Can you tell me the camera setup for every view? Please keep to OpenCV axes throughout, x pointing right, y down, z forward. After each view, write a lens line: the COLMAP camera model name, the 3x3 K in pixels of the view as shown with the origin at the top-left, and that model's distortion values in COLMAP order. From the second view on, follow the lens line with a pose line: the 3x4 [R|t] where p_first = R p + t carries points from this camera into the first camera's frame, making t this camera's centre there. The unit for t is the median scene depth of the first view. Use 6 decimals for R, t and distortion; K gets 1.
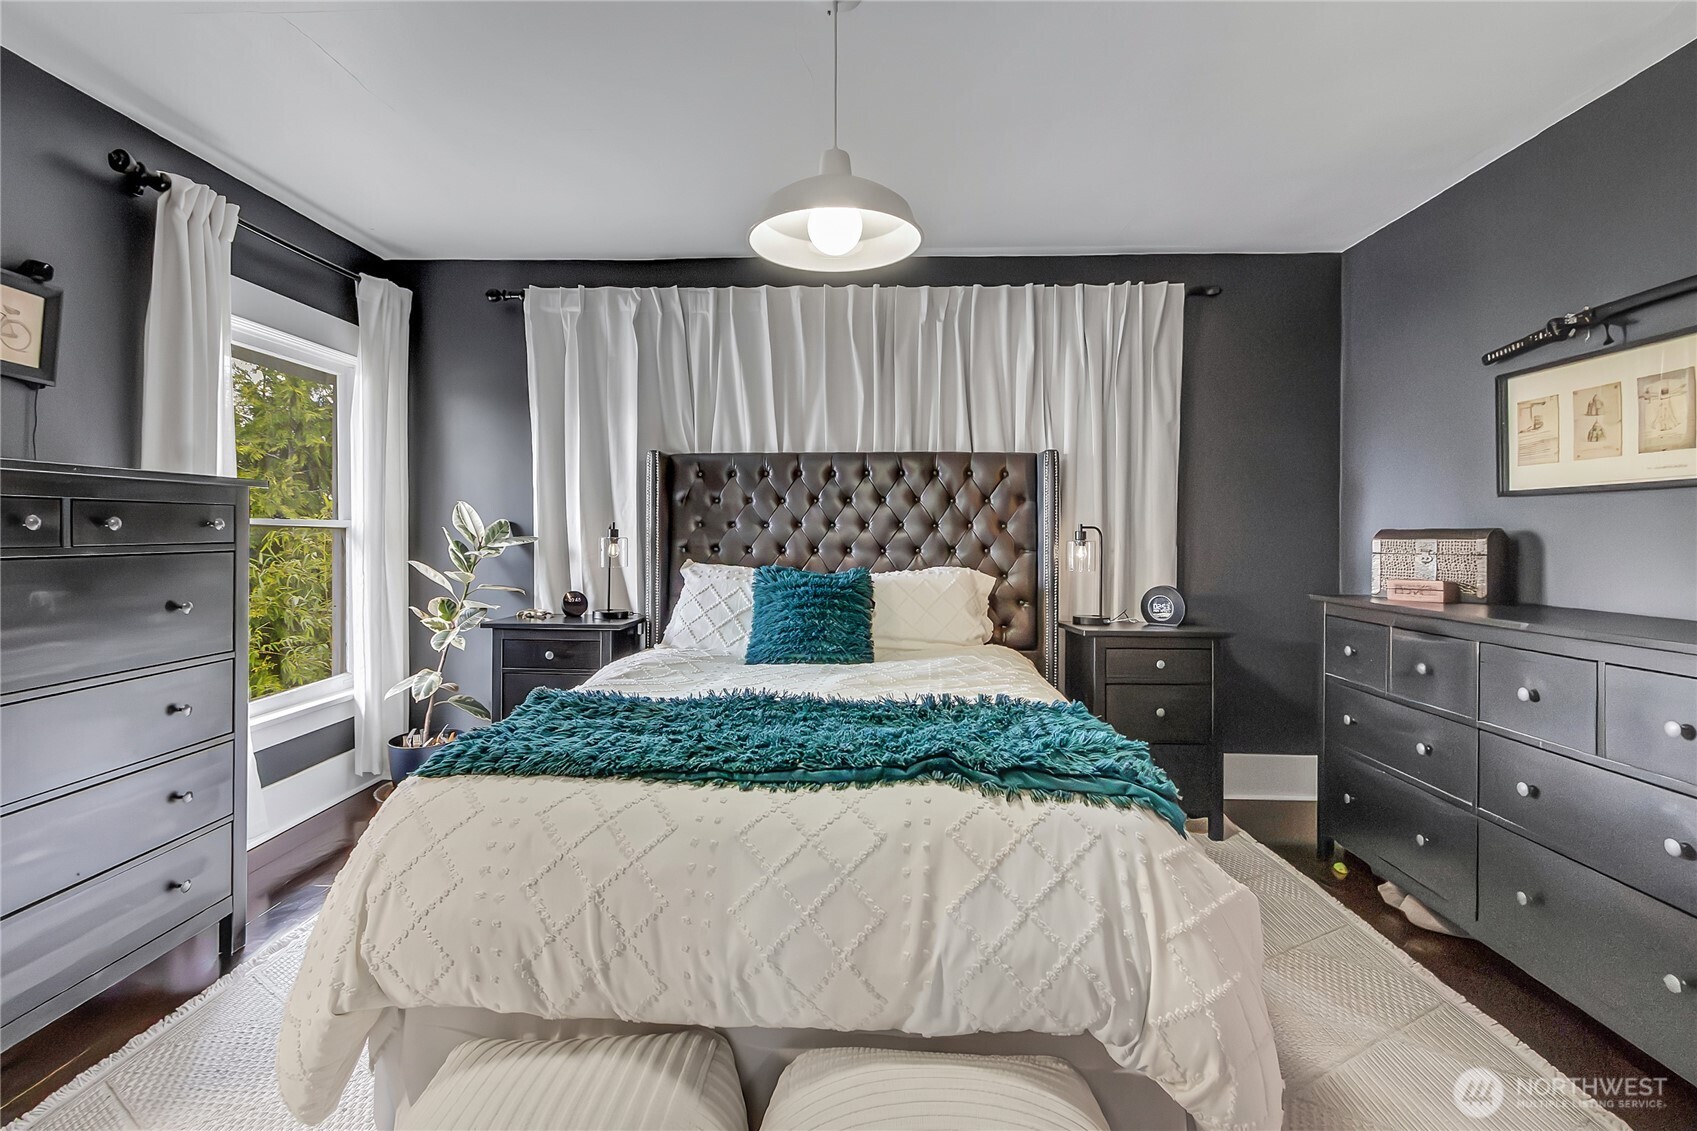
lens RADIAL K [[786.1, 0, 832.6], [0, 786.1, 532.3], [0, 0, 1]] dist [0.000161, 0.000849]
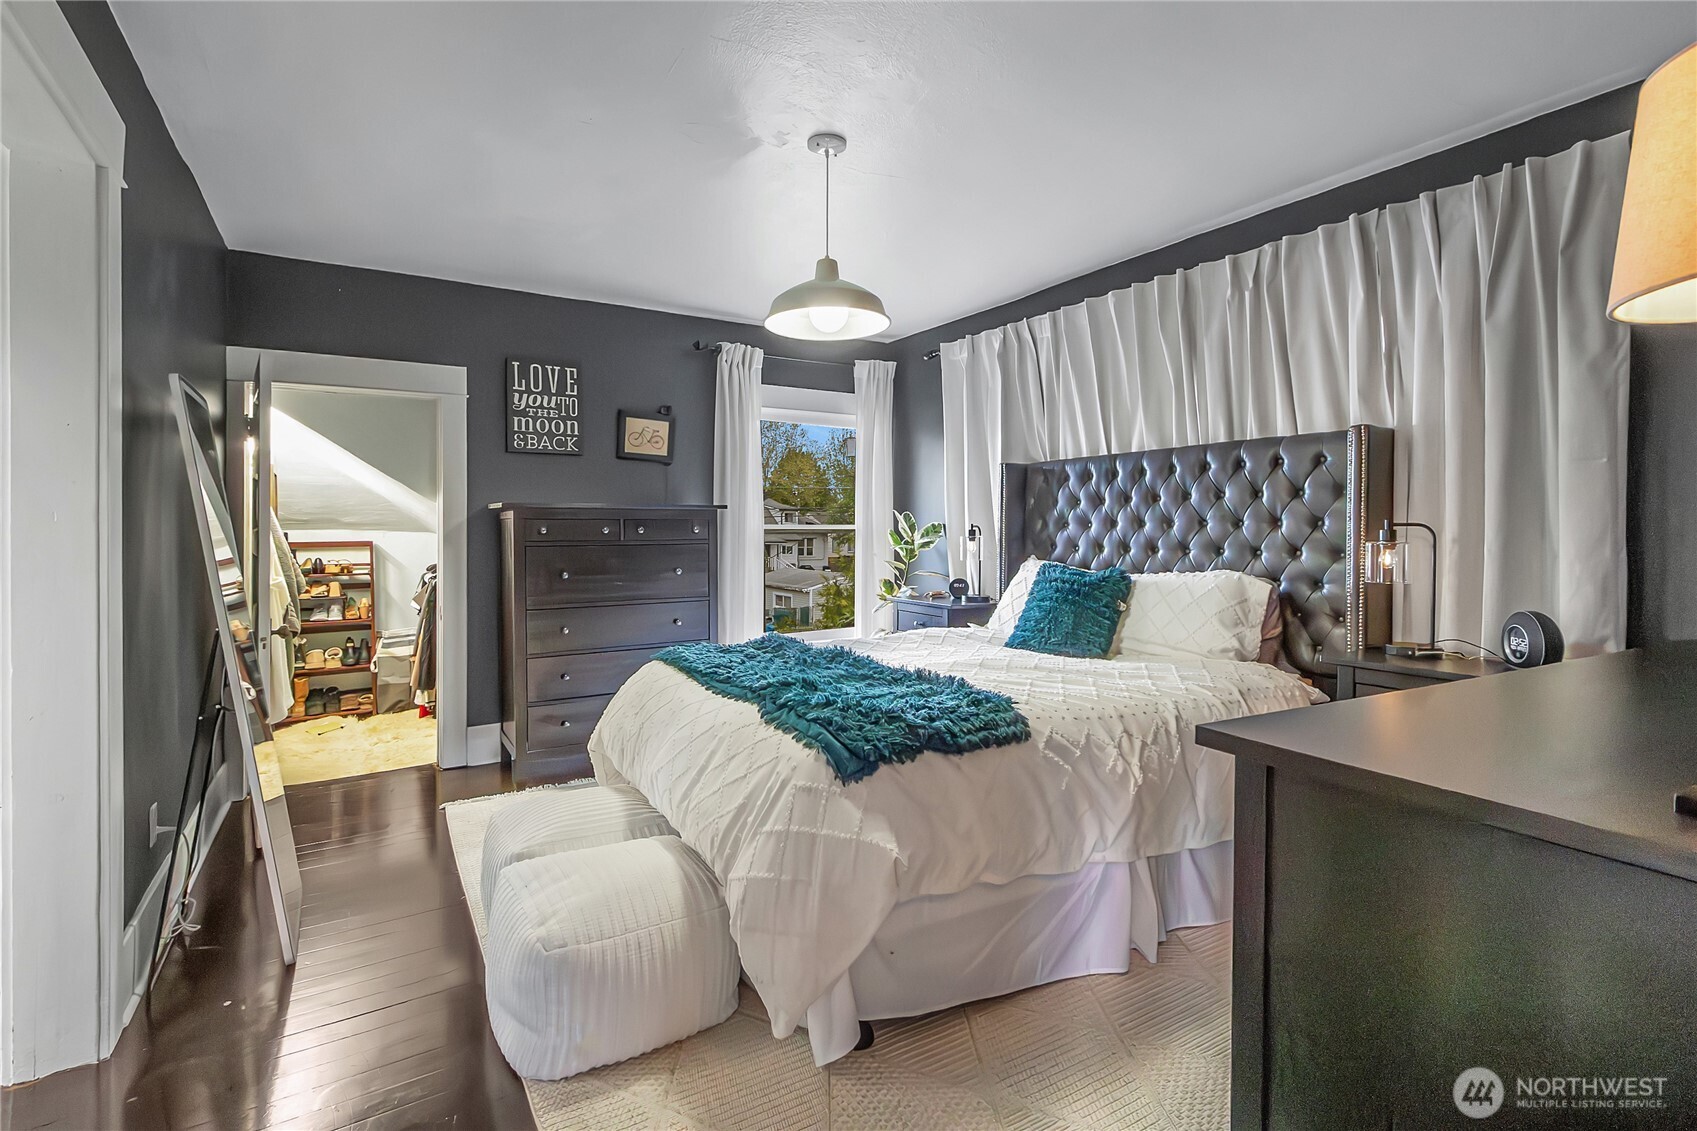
lens RADIAL K [[786.1, 0, 830.5], [0, 786.1, 531.0], [0, 0, 1]] dist [0.000161, 0.000849]
pose [[0.549432, -0.001691, -0.835537, 0.654053], [0.006665, 0.999975, 0.002359, -0.005669], [0.835512, -0.006865, 0.549430, 0.136962]]
